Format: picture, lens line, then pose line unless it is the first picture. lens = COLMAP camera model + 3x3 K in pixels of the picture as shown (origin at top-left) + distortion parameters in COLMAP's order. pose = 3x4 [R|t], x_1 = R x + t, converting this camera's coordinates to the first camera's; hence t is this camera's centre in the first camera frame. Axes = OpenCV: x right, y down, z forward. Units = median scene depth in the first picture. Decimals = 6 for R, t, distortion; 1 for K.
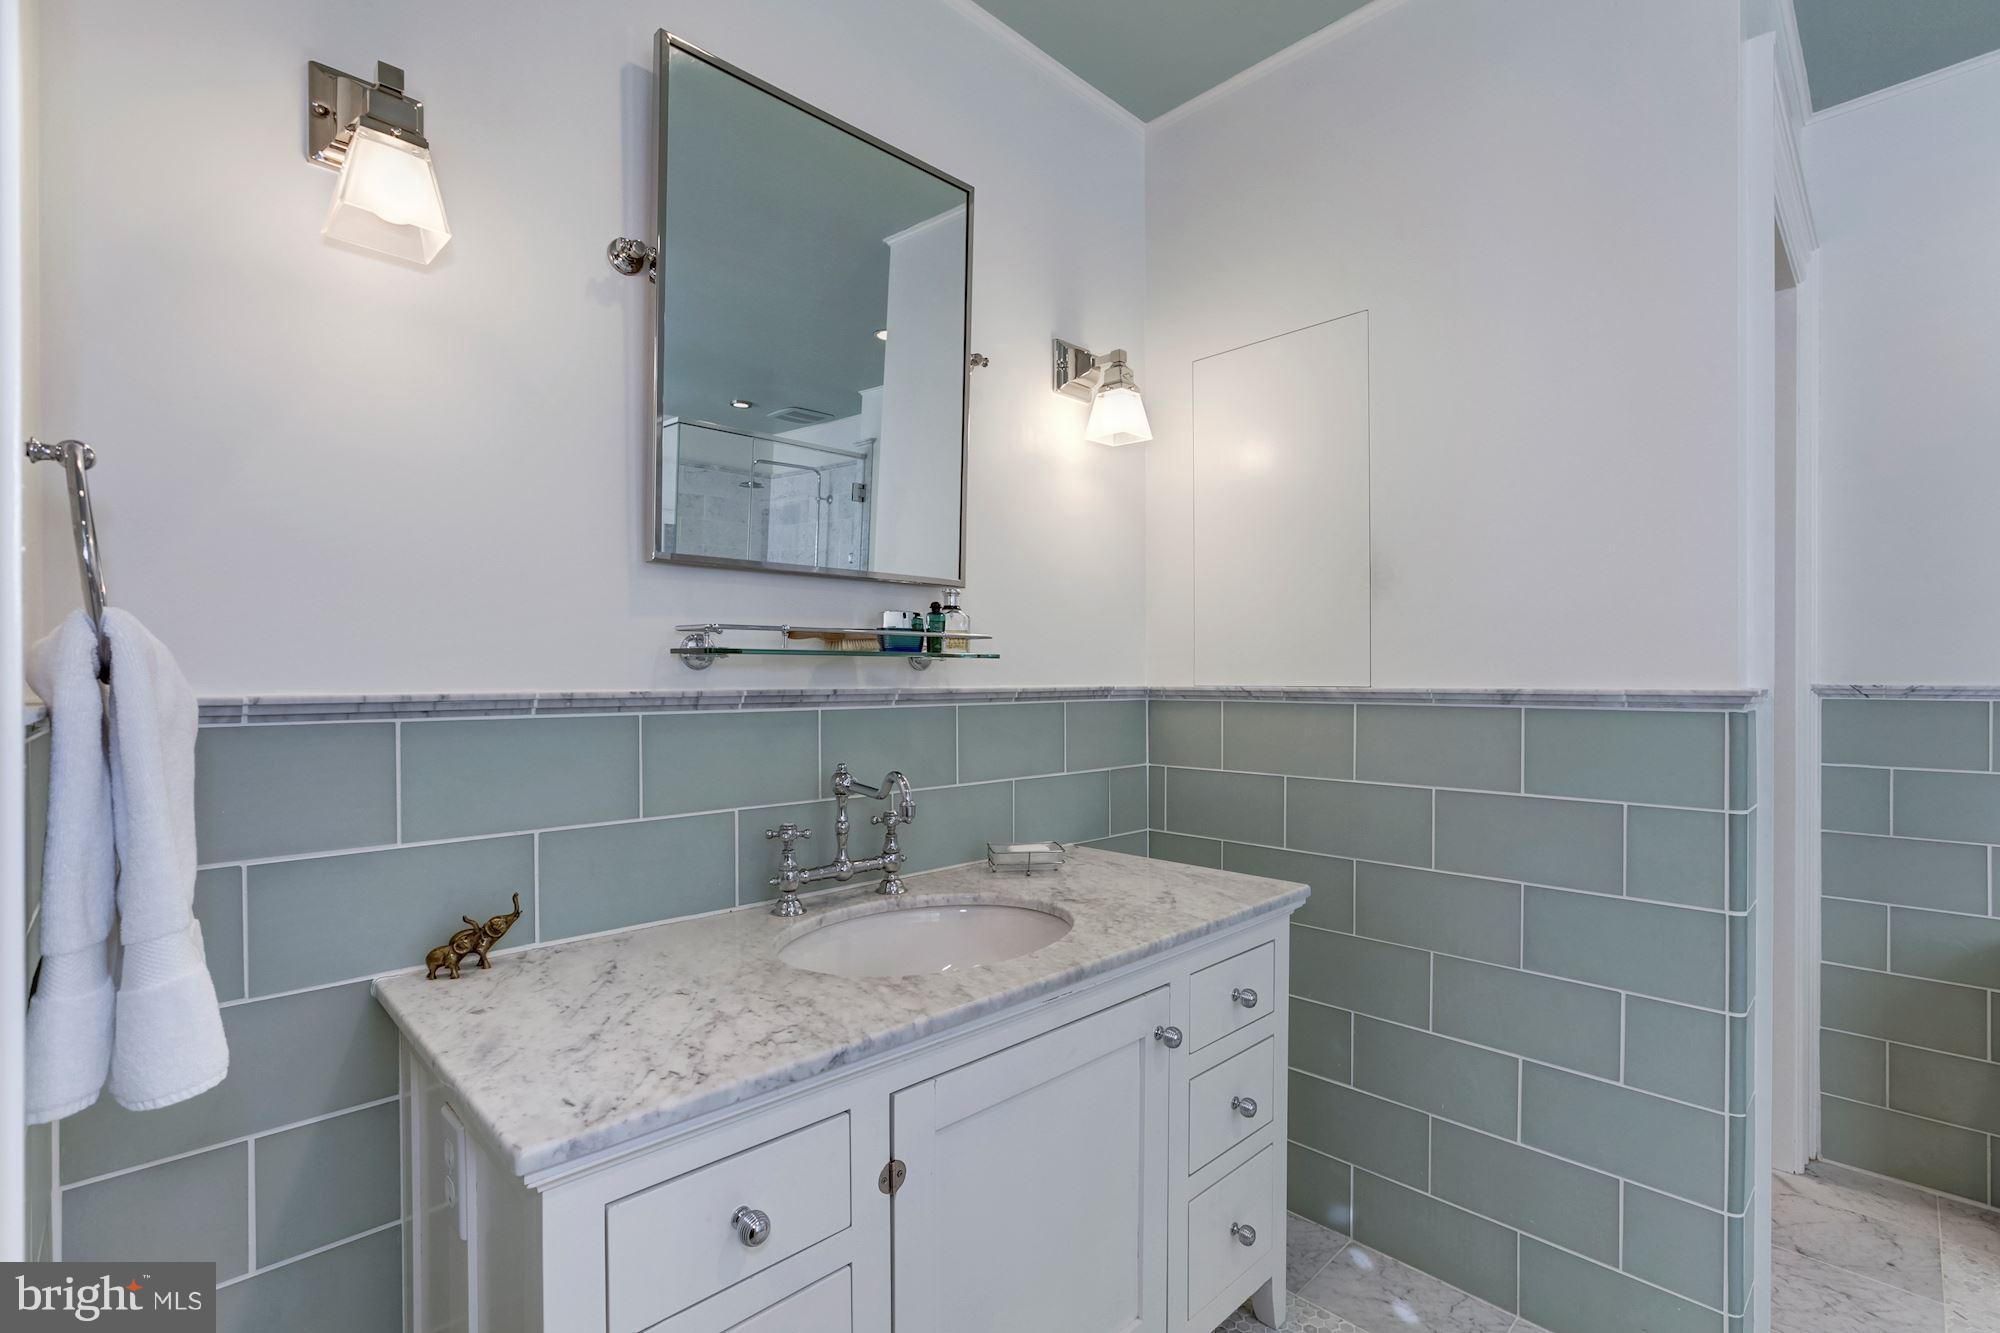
lens RADIAL K [[904.9, 0, 1009.4], [0, 904.9, 680.4], [0, 0, 1]] dist [-0.029406, 0.012558]
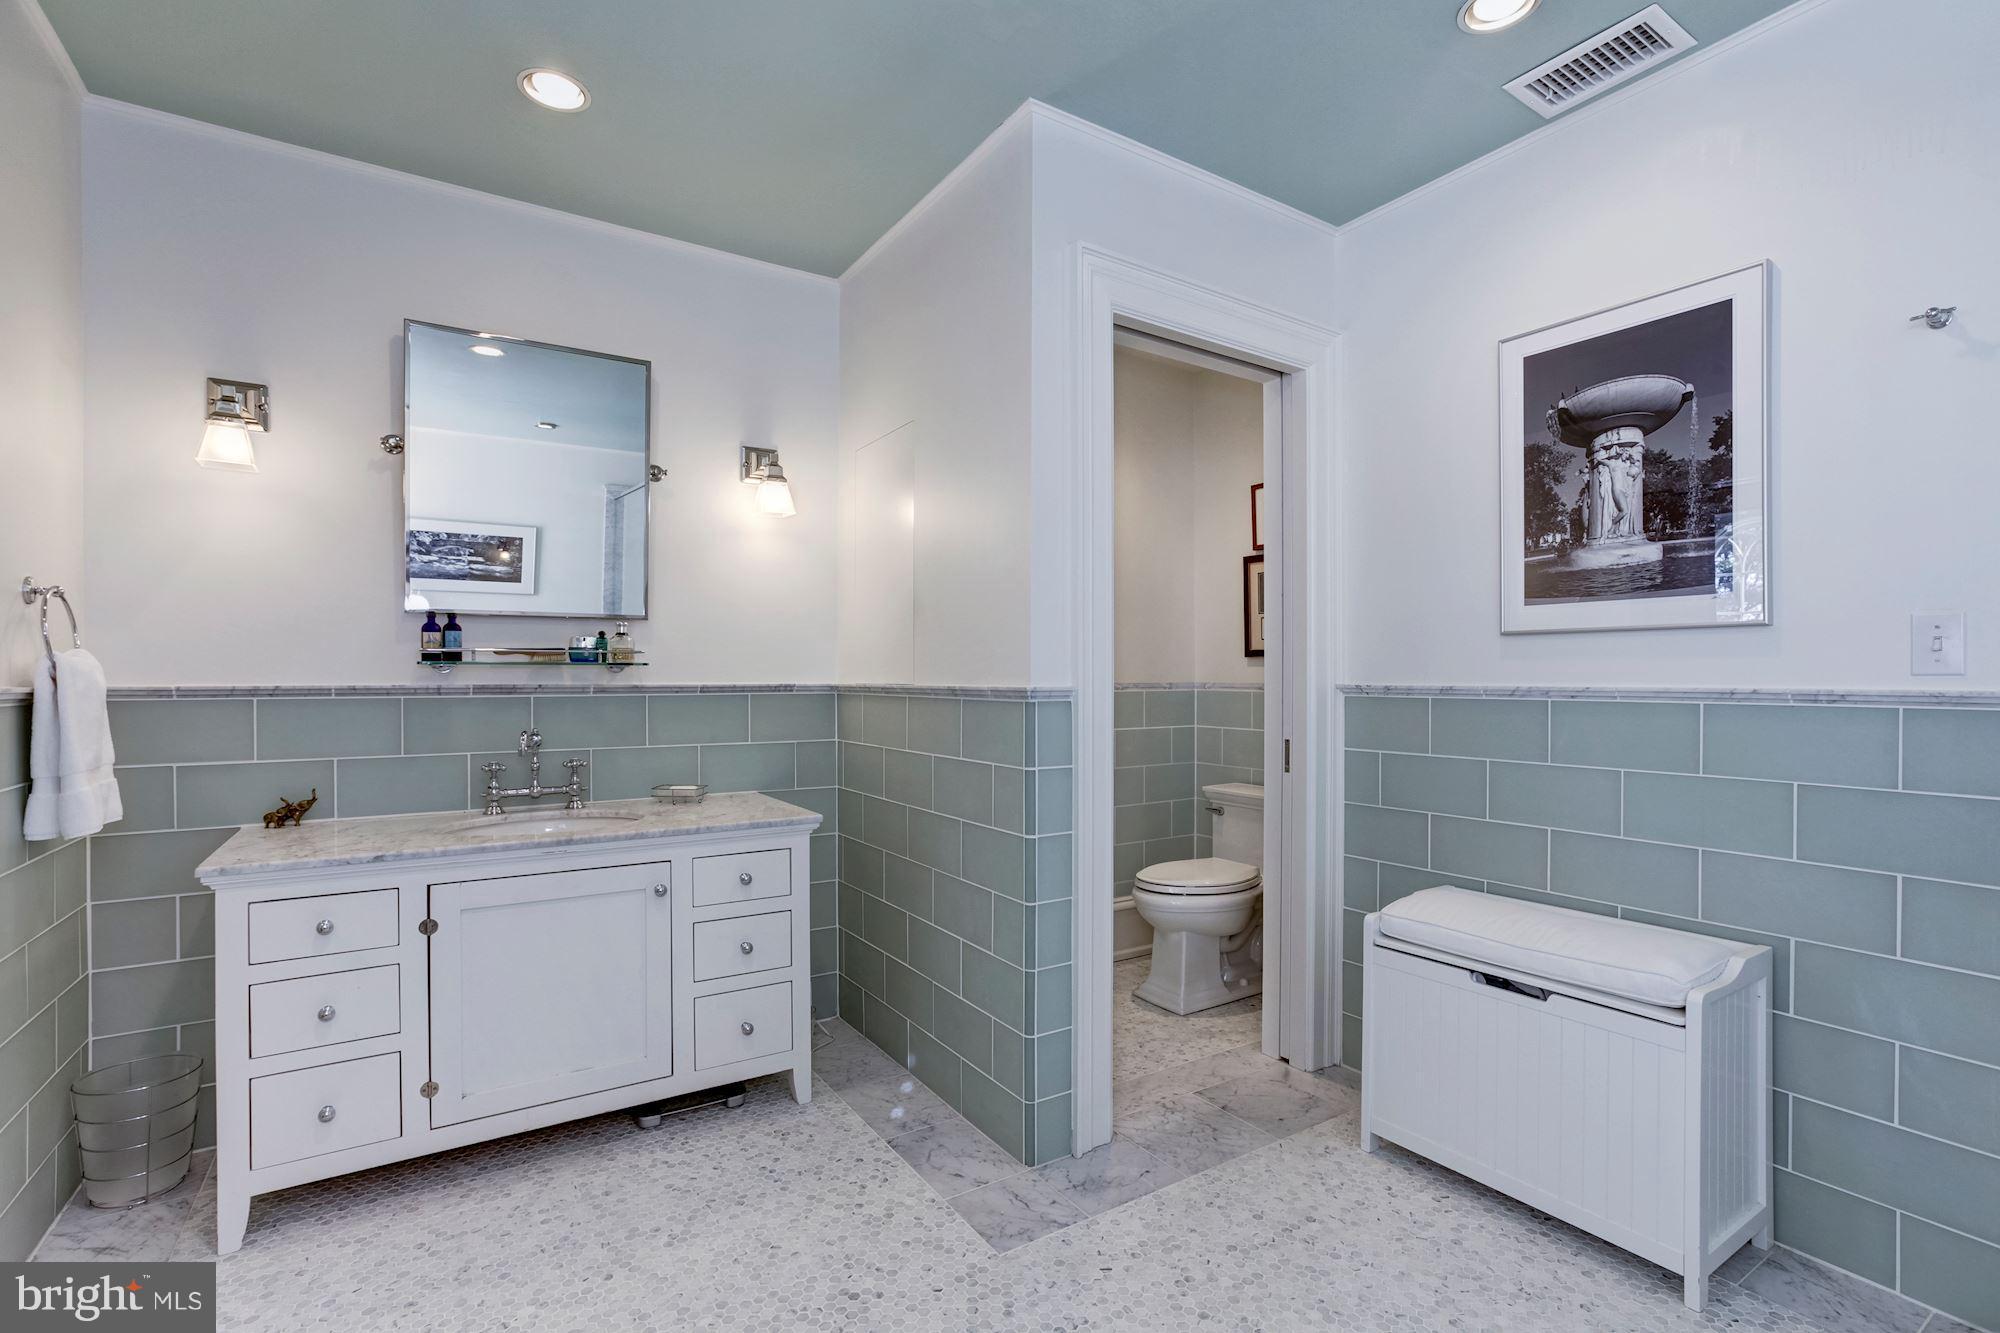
lens RADIAL K [[904.9, 0, 1009.4], [0, 904.9, 680.4], [0, 0, 1]] dist [-0.029406, 0.012558]
pose [[0.981938, 0.002995, -0.189181, 0.943996], [-0.002643, 0.999994, 0.002115, -0.003213], [0.189187, -0.001577, 0.981940, -0.444387]]
